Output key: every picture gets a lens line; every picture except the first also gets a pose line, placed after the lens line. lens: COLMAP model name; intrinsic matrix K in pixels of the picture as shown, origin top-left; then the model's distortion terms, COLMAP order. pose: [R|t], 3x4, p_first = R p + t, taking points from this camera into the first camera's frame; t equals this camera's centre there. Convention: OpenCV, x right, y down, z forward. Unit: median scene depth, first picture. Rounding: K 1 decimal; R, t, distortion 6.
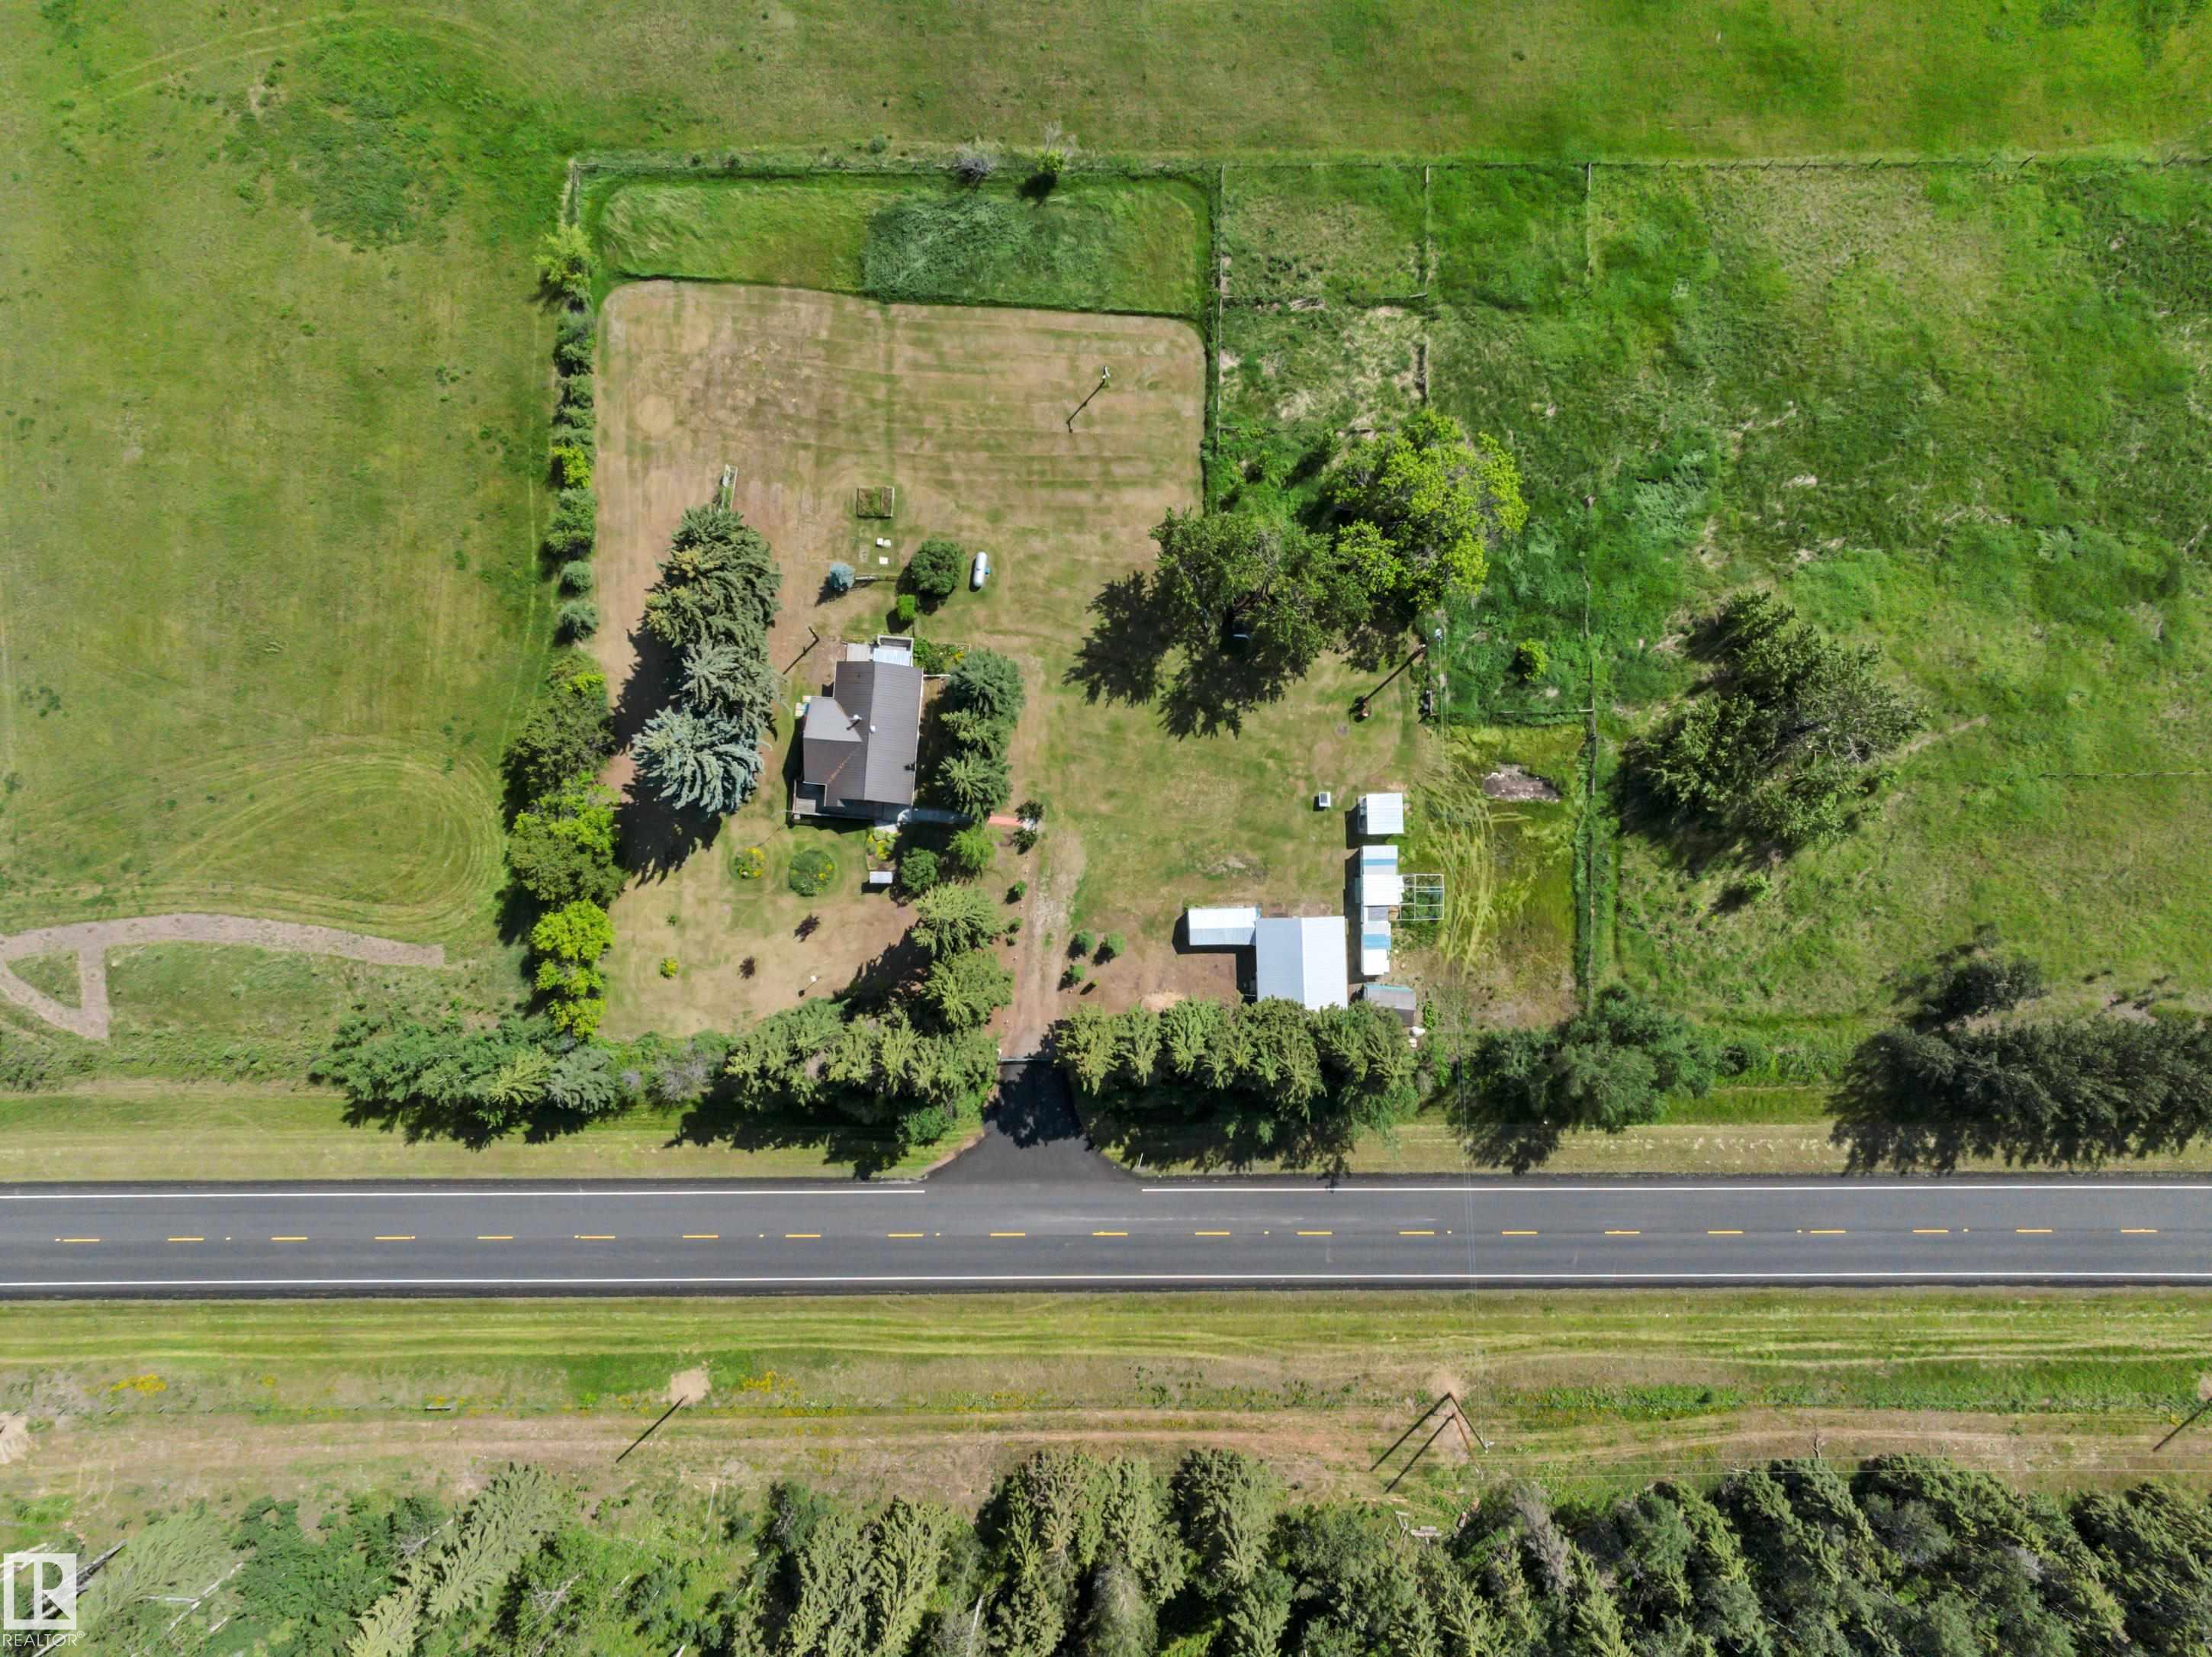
lens RADIAL K [[1552.7, 0, 1120.8], [0, 1552.7, 827.4], [0, 0, 1]] dist [0.020525, -0.005453]
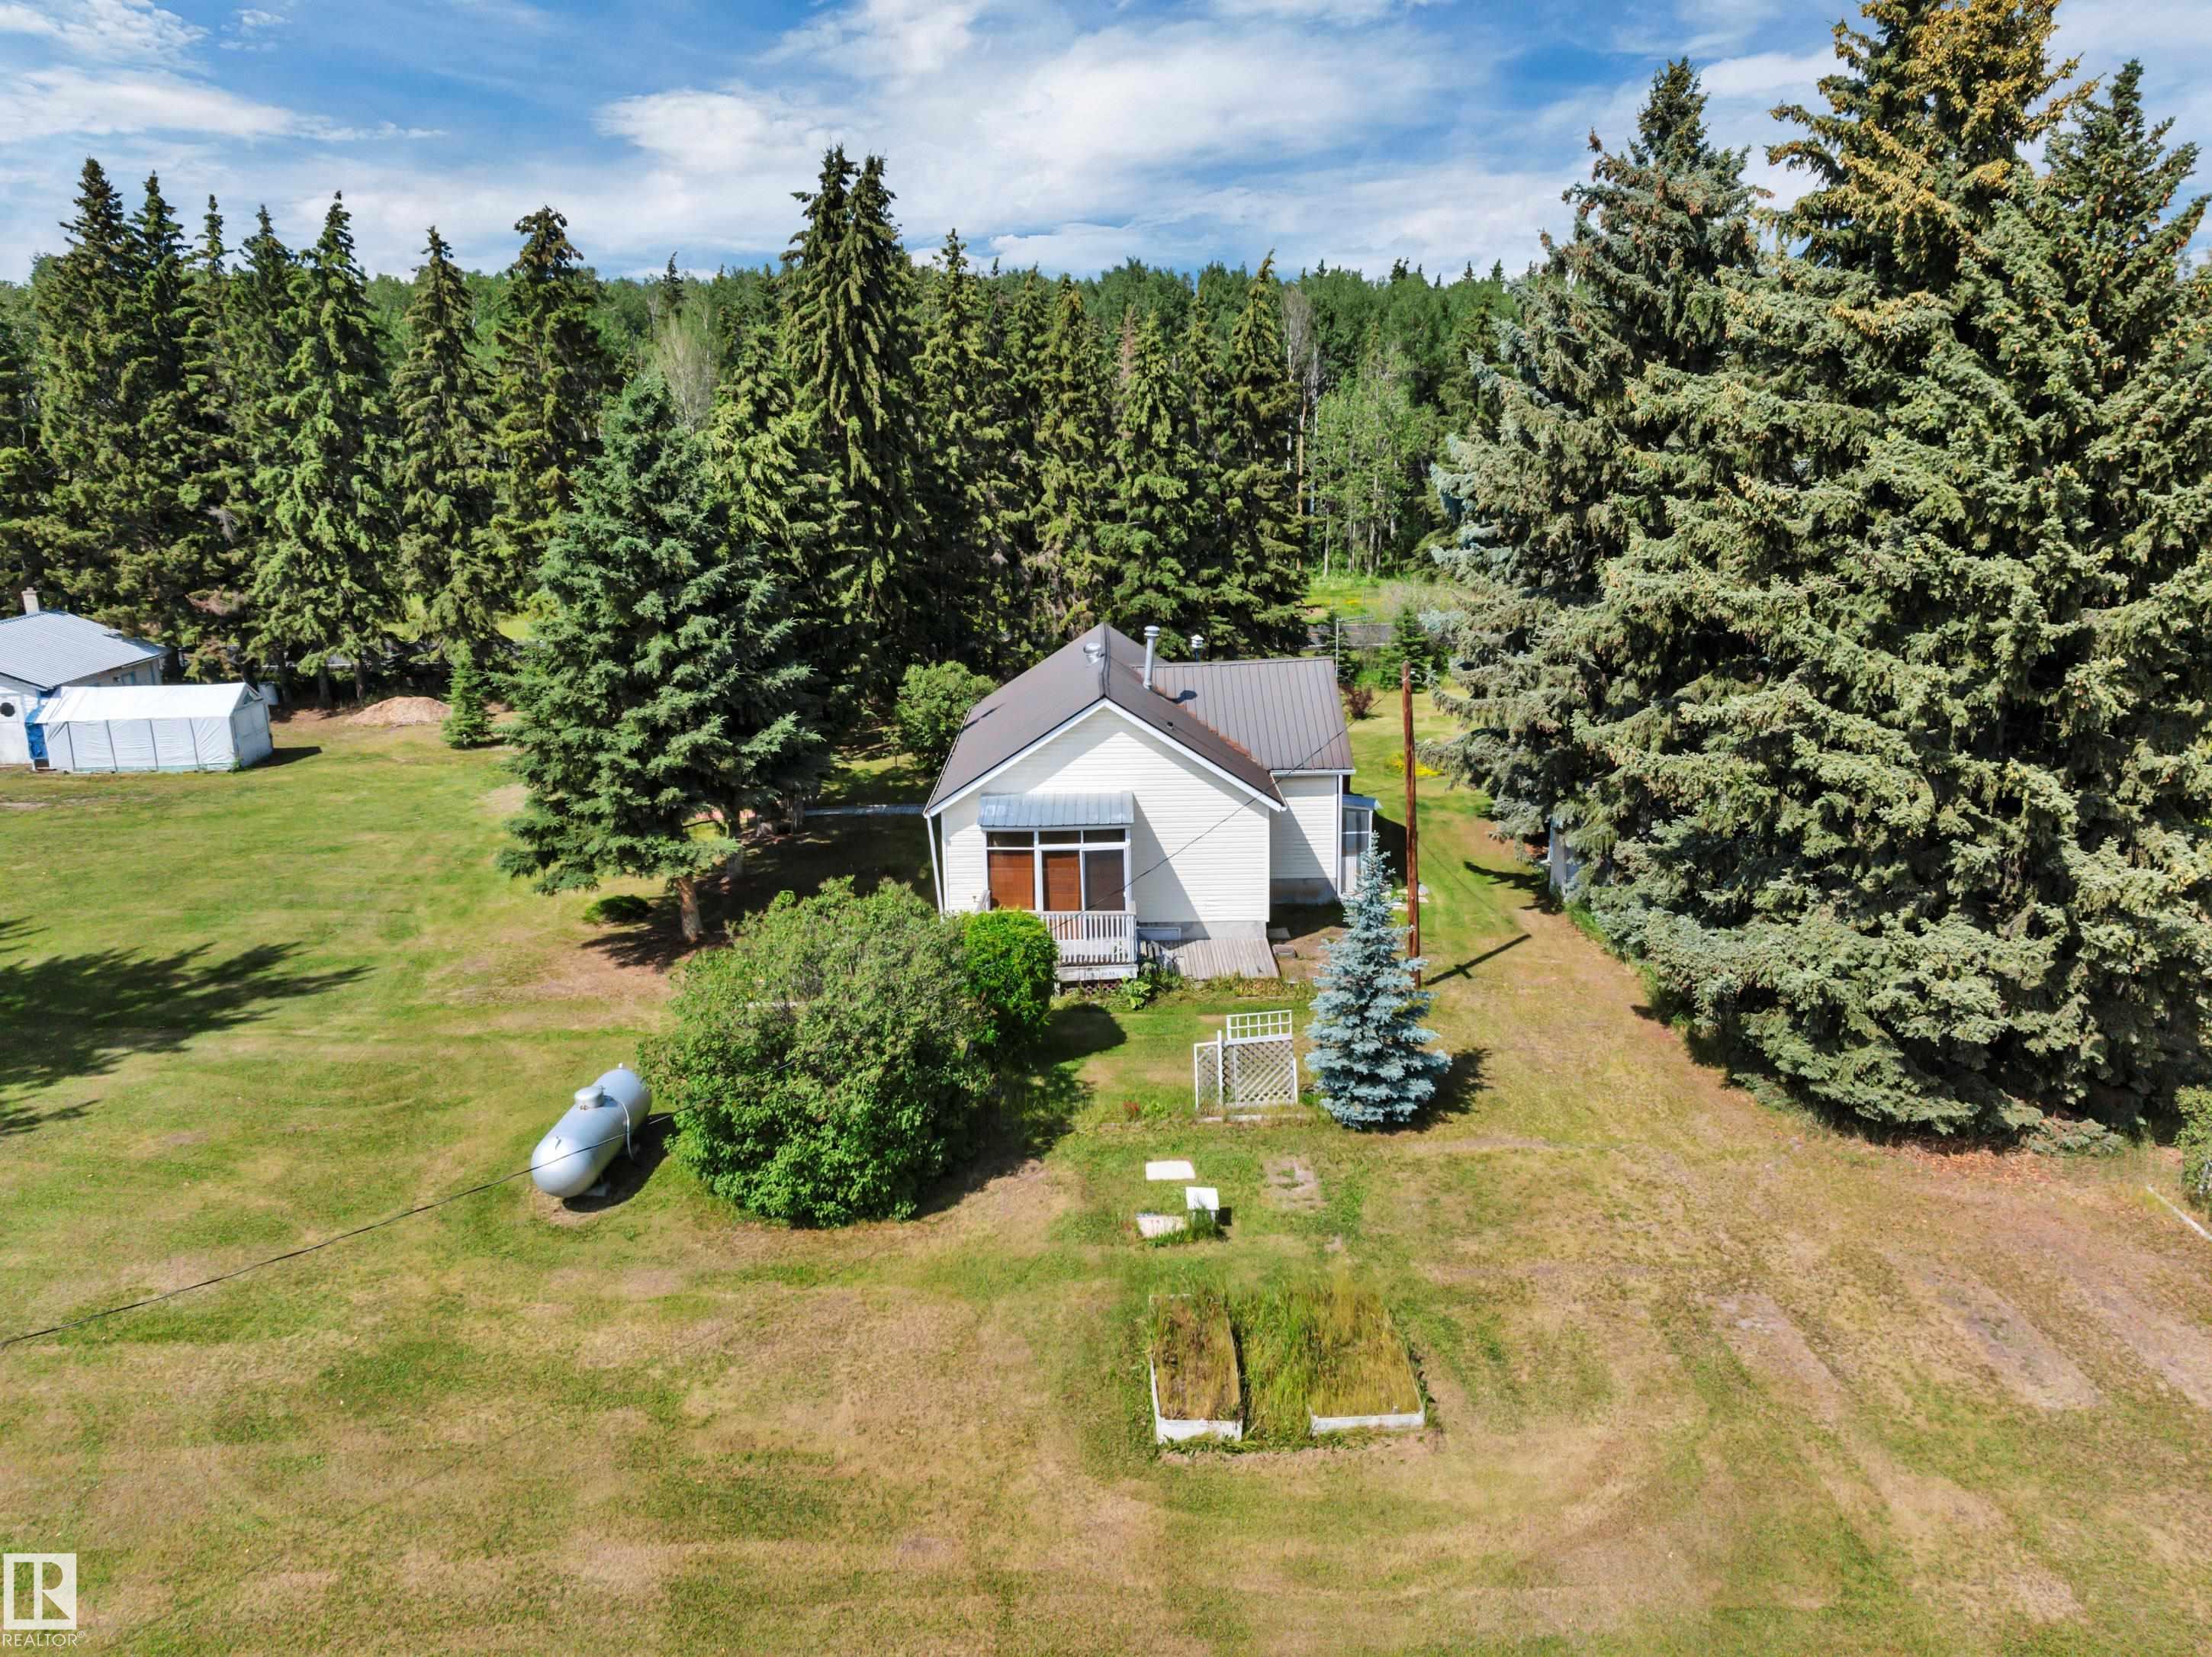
lens RADIAL K [[1552.7, 0, 1120.8], [0, 1552.7, 827.4], [0, 0, 1]] dist [0.020525, -0.005453]
pose [[-0.995915, 0.027746, -0.085931, -0.132818], [-0.090022, -0.230548, 0.968888, -0.328744], [0.007072, 0.972665, 0.232104, 0.924458]]
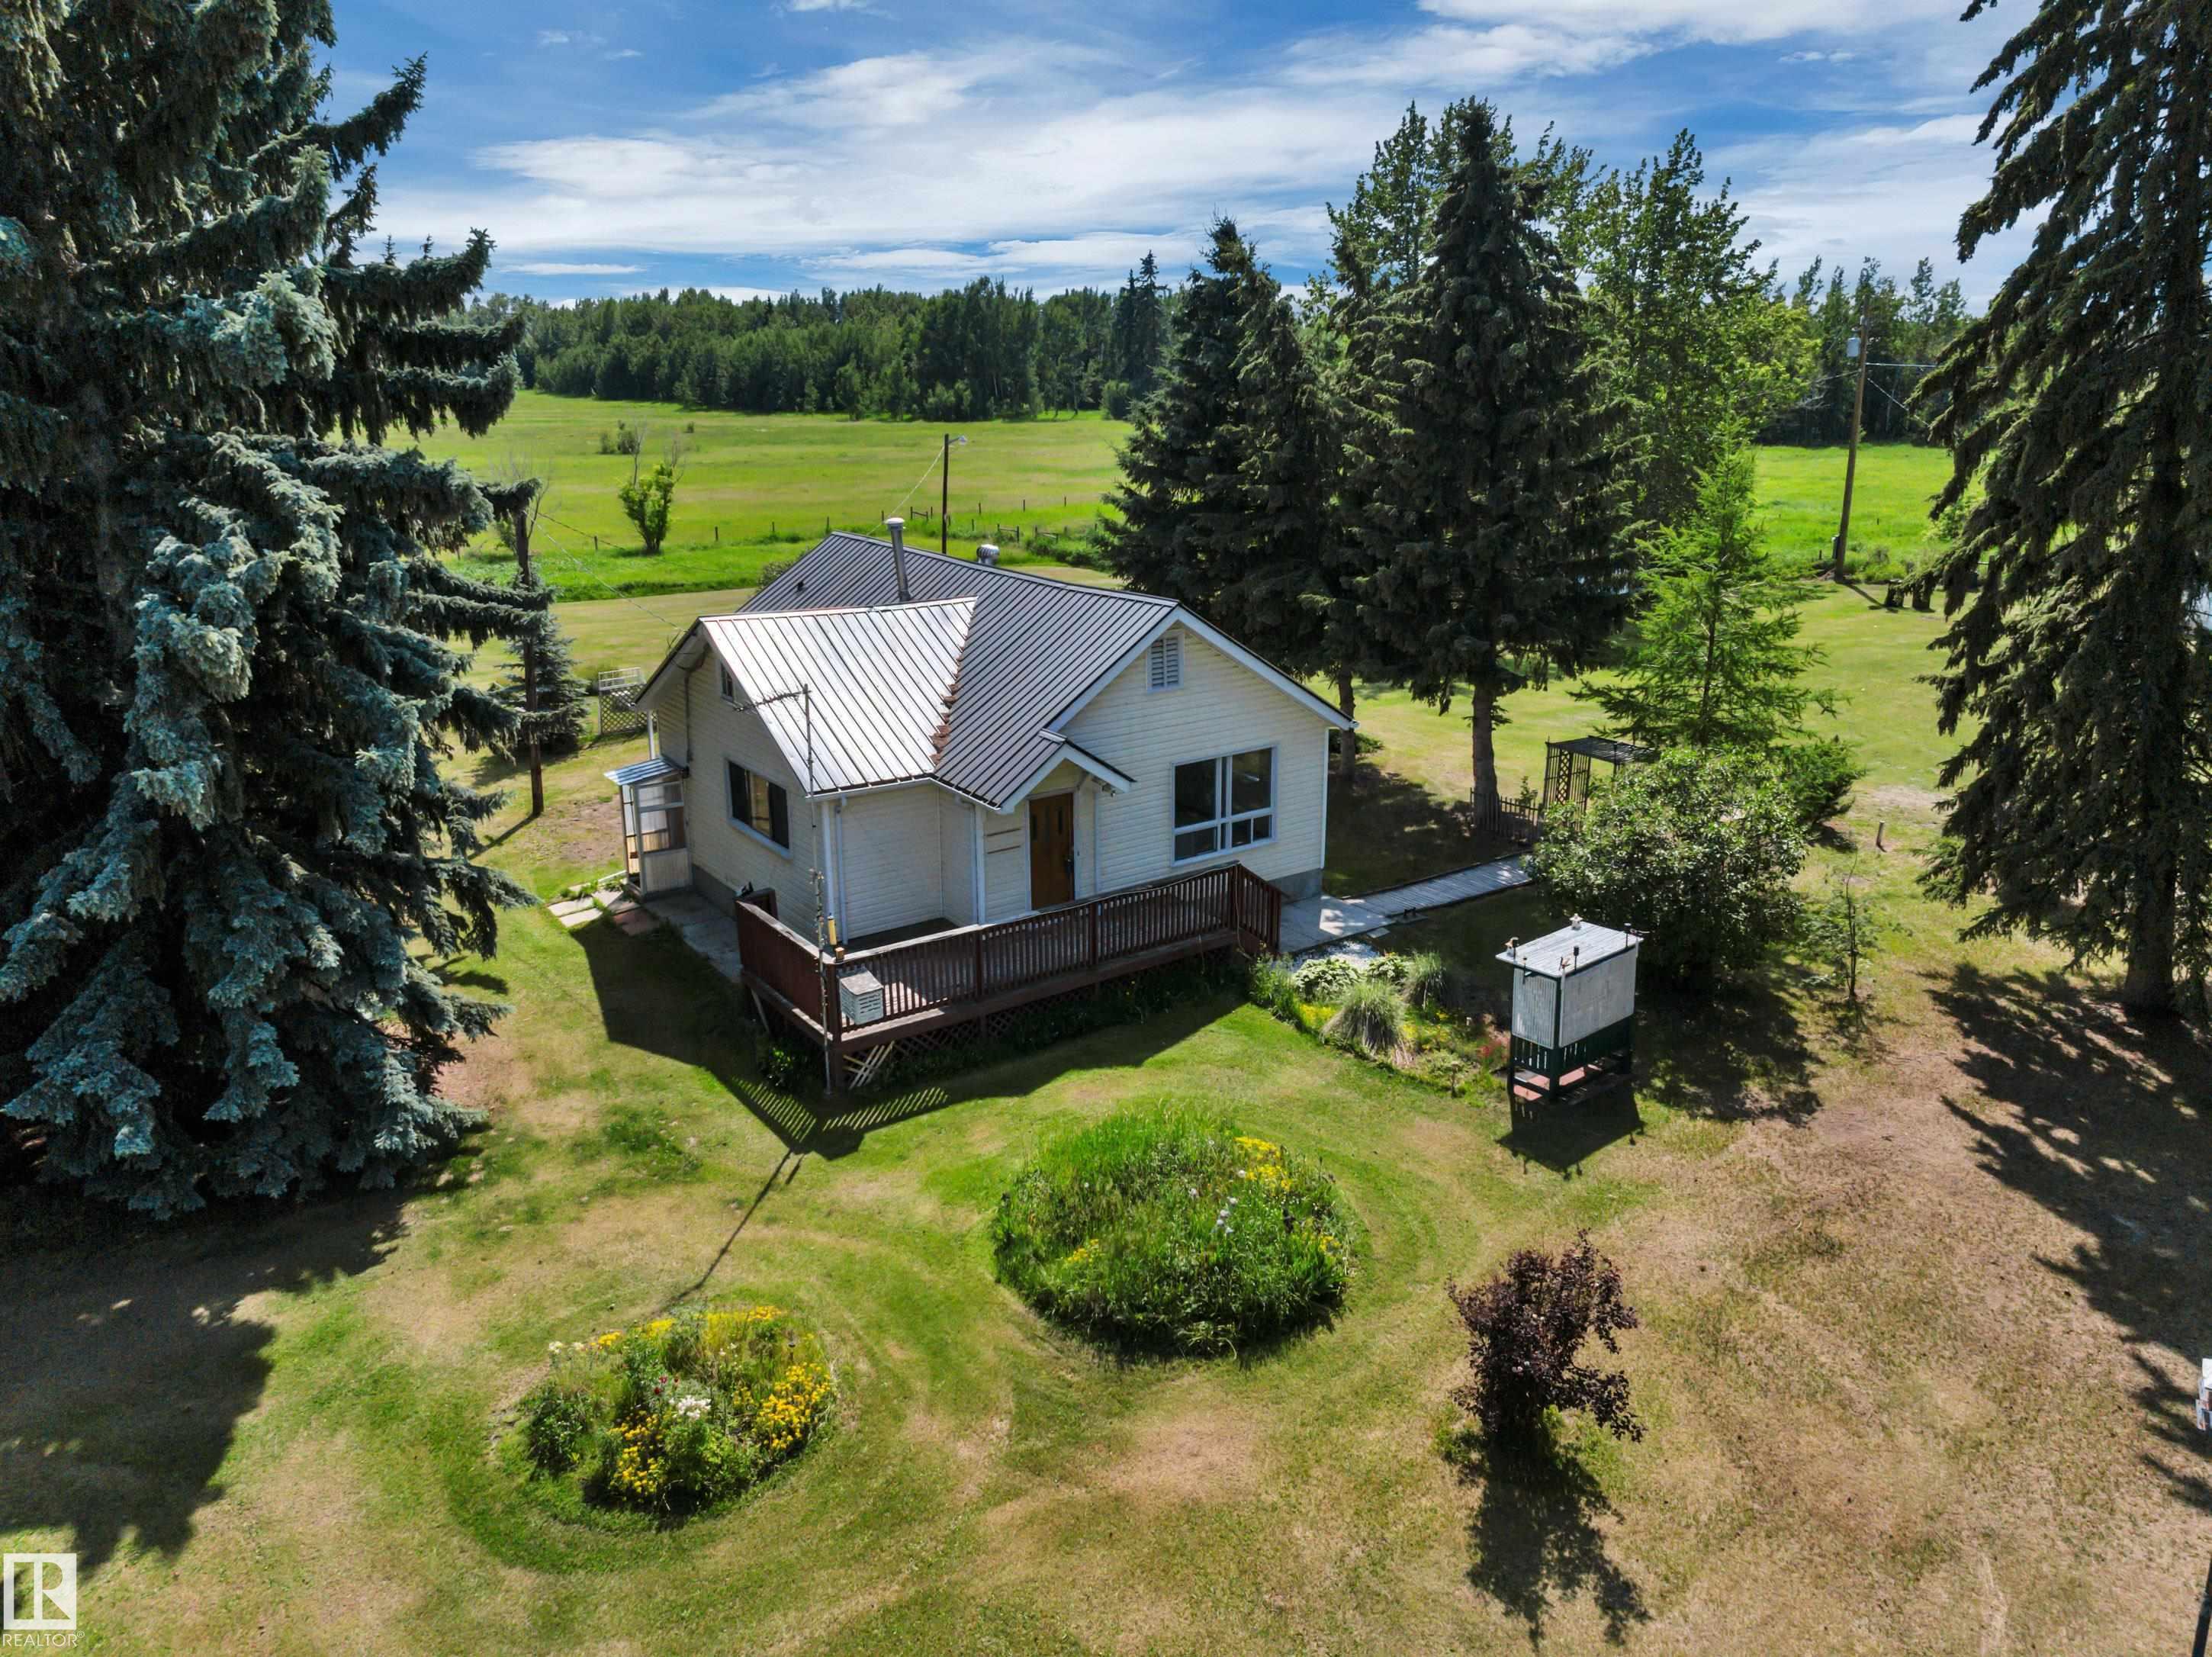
lens RADIAL K [[1569.9, 0, 1135.4], [0, 1569.9, 825.6], [0, 0, 1]] dist [0.006335, -0.002130]
pose [[0.762293, -0.196831, 0.616577, -0.270509], [0.647104, 0.250757, -0.719984, 0.107630], [-0.012895, 0.947828, 0.318520, 0.926759]]
